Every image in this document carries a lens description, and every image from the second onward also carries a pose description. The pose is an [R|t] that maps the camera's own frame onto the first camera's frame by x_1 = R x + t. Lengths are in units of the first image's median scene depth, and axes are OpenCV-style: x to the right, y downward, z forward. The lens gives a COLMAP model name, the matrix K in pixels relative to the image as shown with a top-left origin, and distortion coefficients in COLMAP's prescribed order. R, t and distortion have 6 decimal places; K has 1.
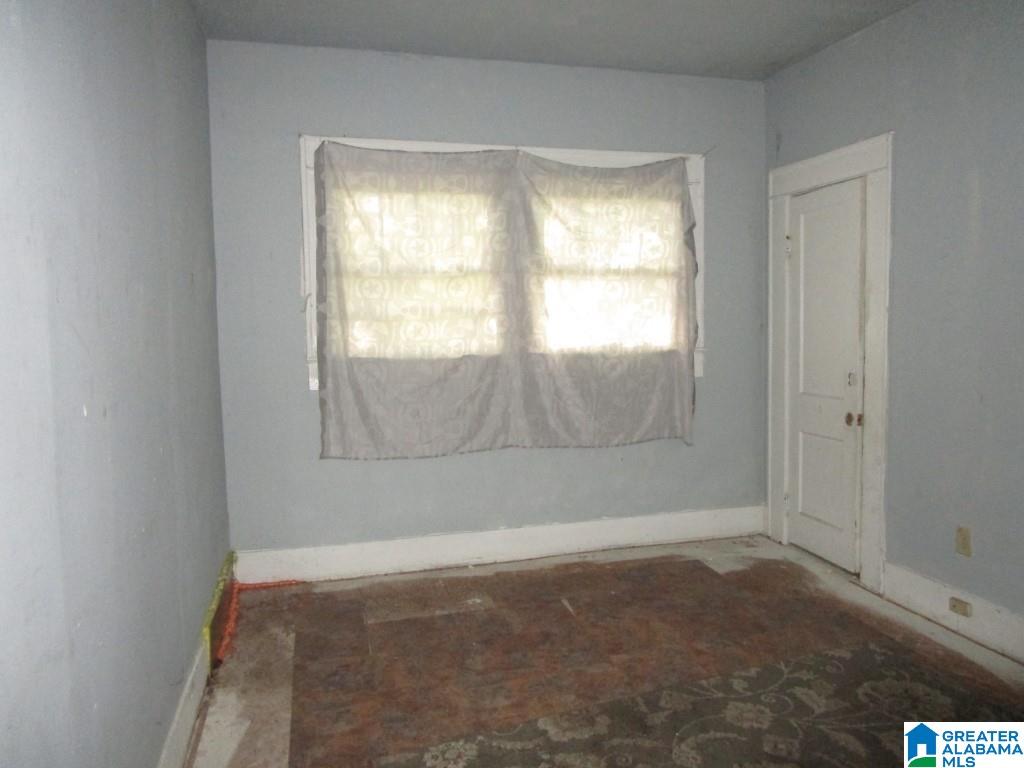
lens RADIAL K [[736.8, 0, 511.1], [0, 736.8, 380.4], [0, 0, 1]] dist [-0.019078, 0.008810]
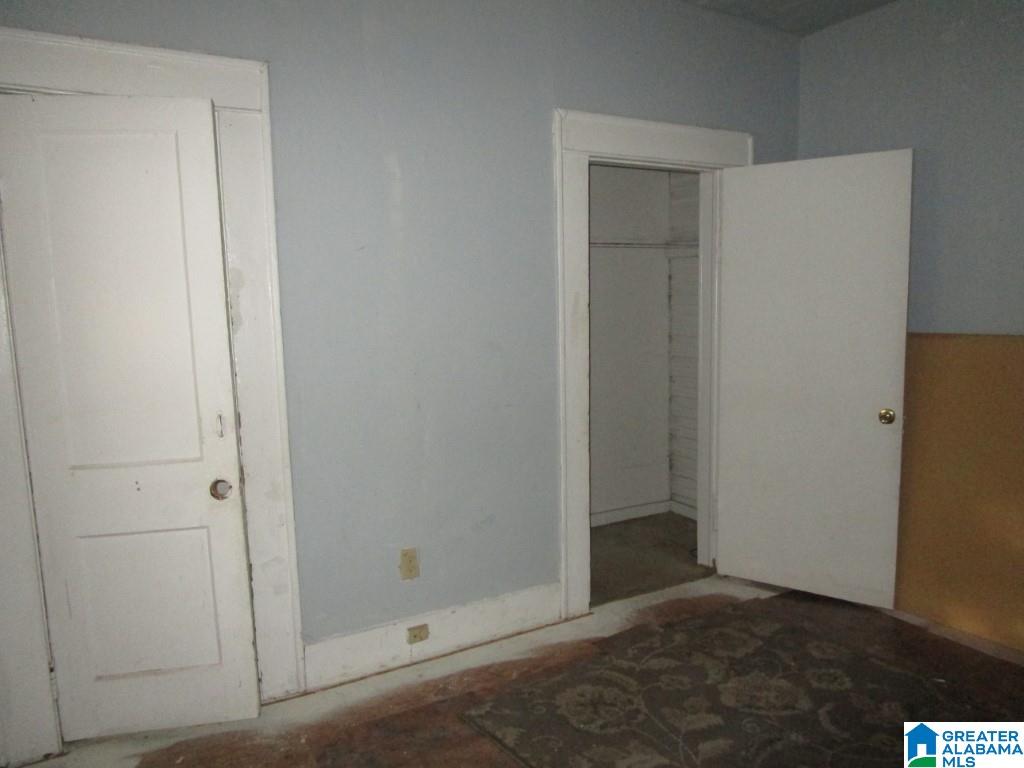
lens RADIAL K [[736.8, 0, 511.1], [0, 736.8, 389.4], [0, 0, 1]] dist [-0.019078, 0.008810]
pose [[-0.230513, -0.110607, 0.966763, -0.273135], [0.110245, 0.984153, 0.138883, -0.107909], [-0.966804, 0.138595, -0.214666, 1.042343]]
